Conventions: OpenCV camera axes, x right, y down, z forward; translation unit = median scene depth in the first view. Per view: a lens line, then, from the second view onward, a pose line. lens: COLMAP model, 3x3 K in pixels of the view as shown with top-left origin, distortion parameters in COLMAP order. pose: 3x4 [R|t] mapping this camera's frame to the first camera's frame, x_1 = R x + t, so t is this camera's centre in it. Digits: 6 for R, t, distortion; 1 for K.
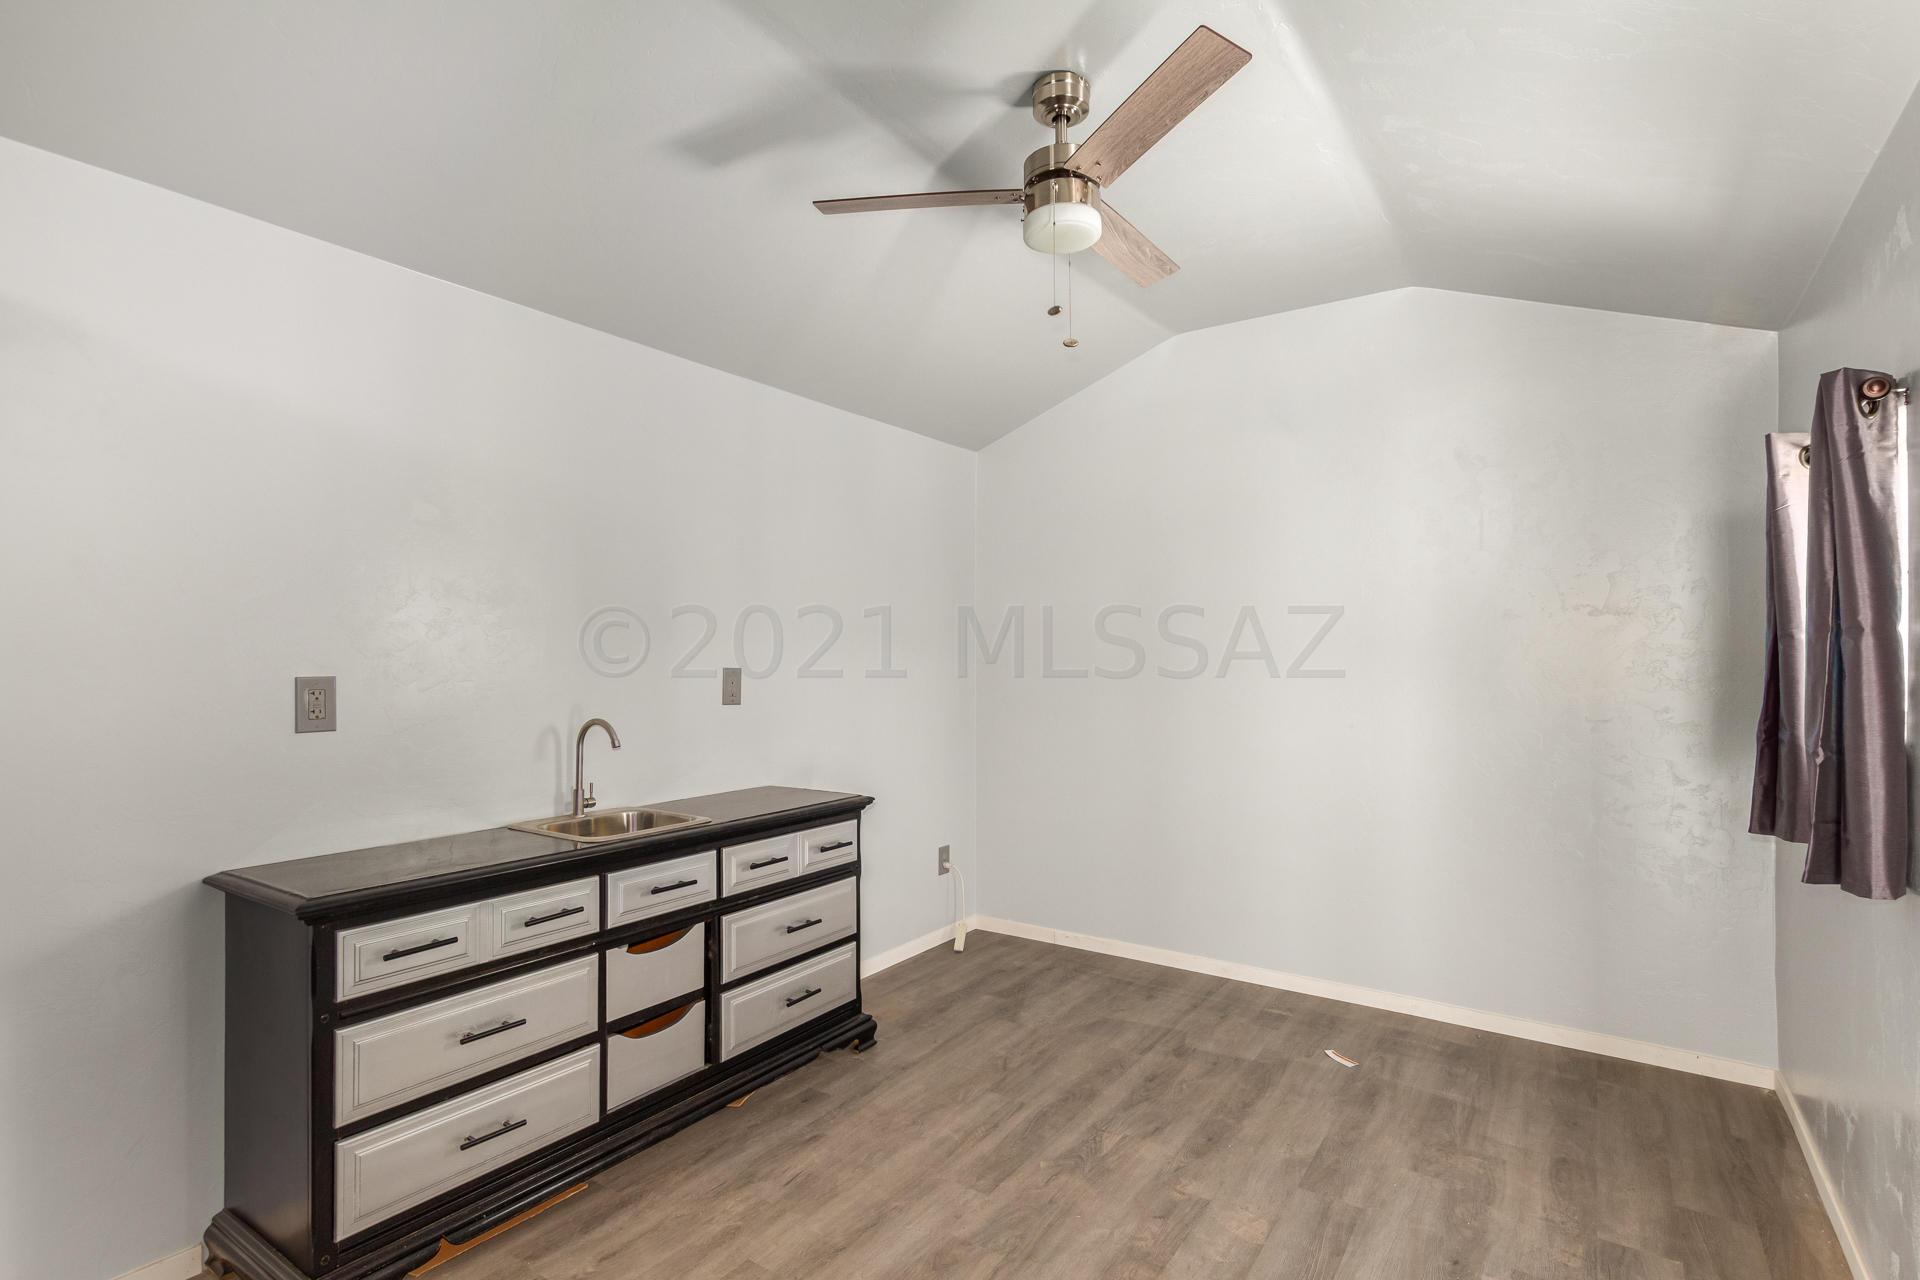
lens RADIAL K [[926.3, 0, 956.7], [0, 926.3, 646.3], [0, 0, 1]] dist [-0.003136, -0.000248]
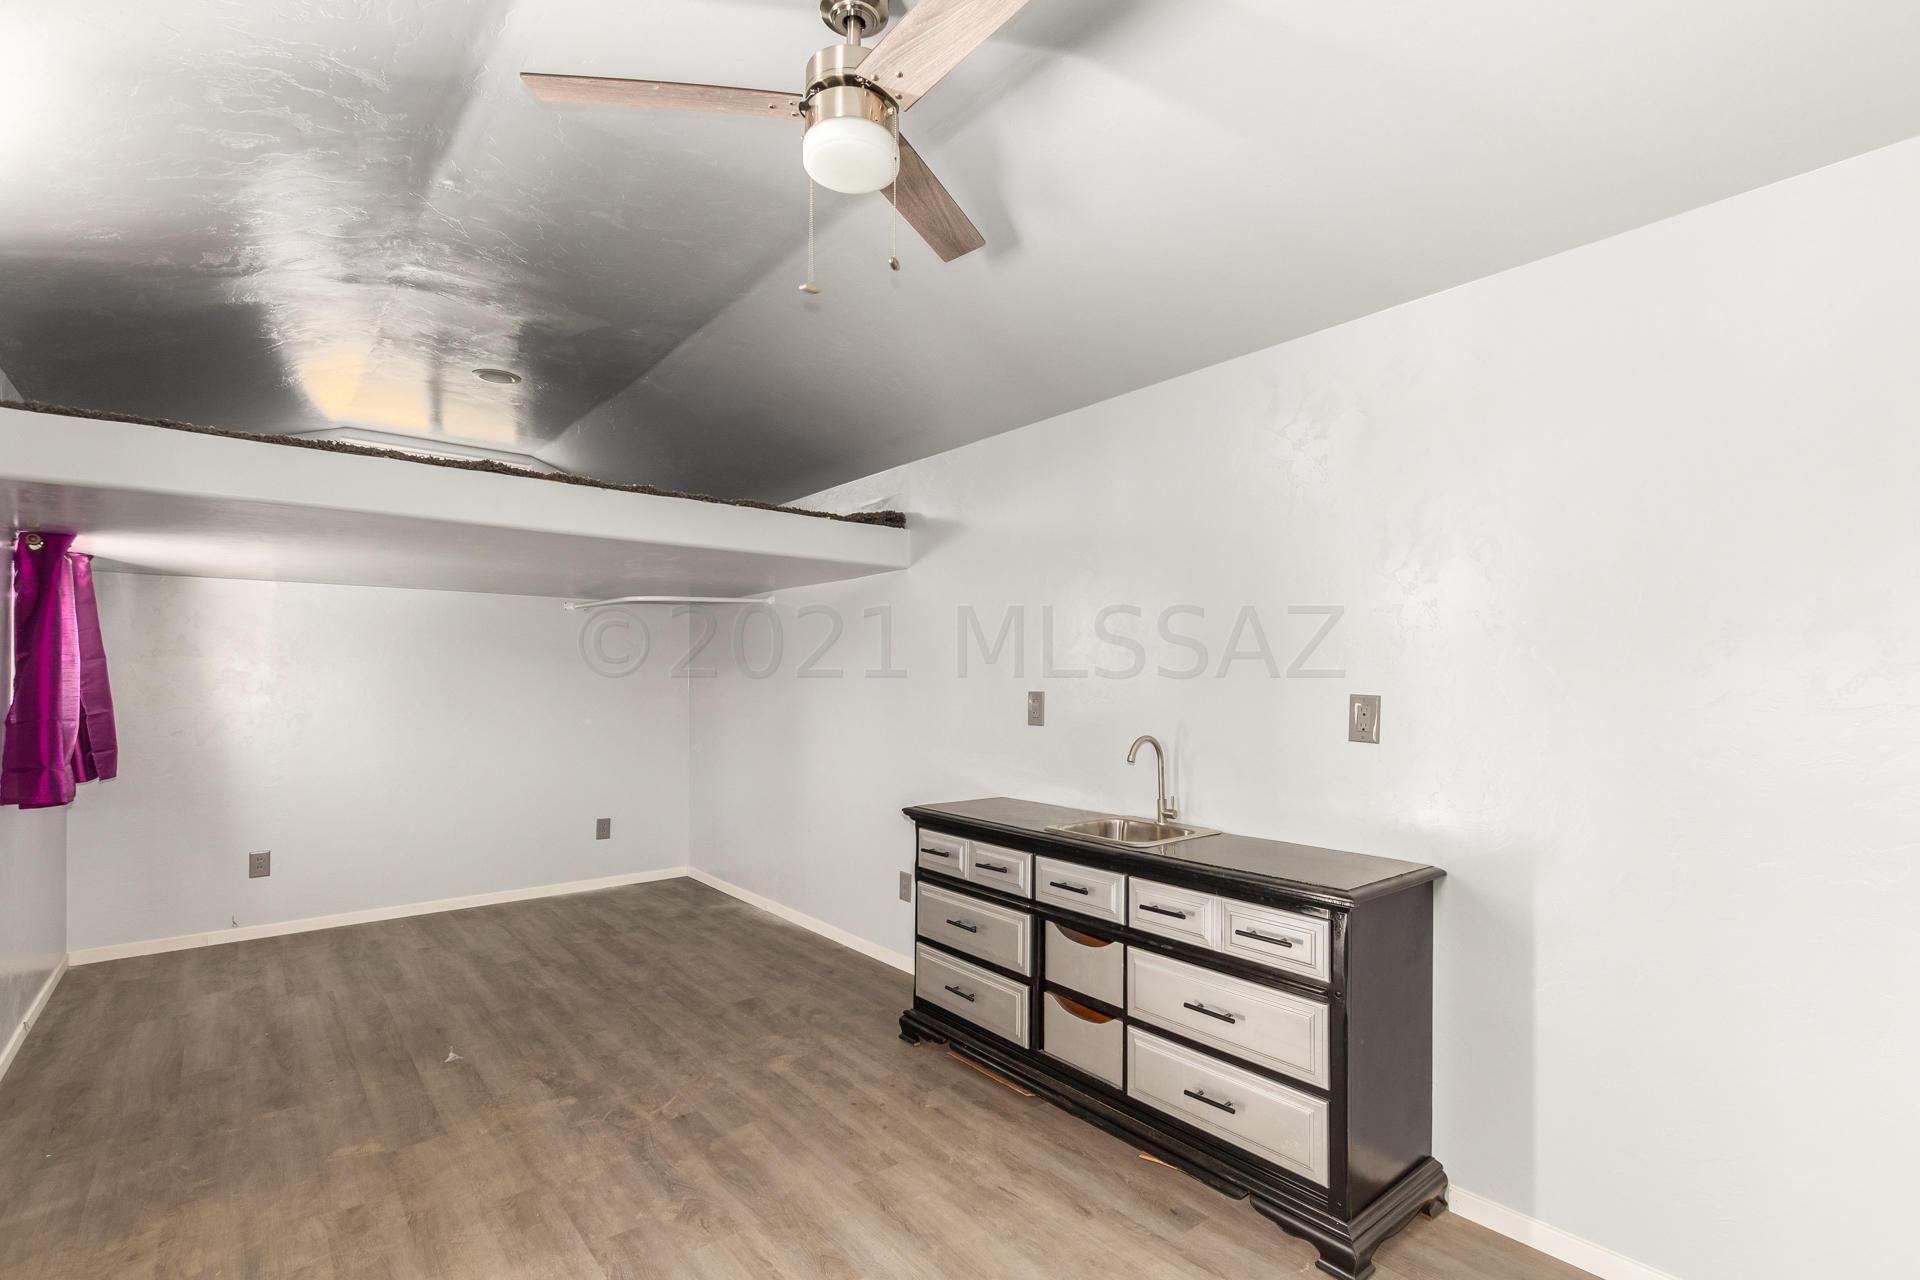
lens RADIAL K [[881.5, 0, 954.7], [0, 881.5, 648.8], [0, 0, 1]] dist [0.003513, -0.001179]
pose [[-0.287745, -0.026802, -0.957332, 0.754327], [0.011102, 0.999448, -0.031318, 0.004806], [0.957643, -0.019640, -0.287289, 1.177814]]
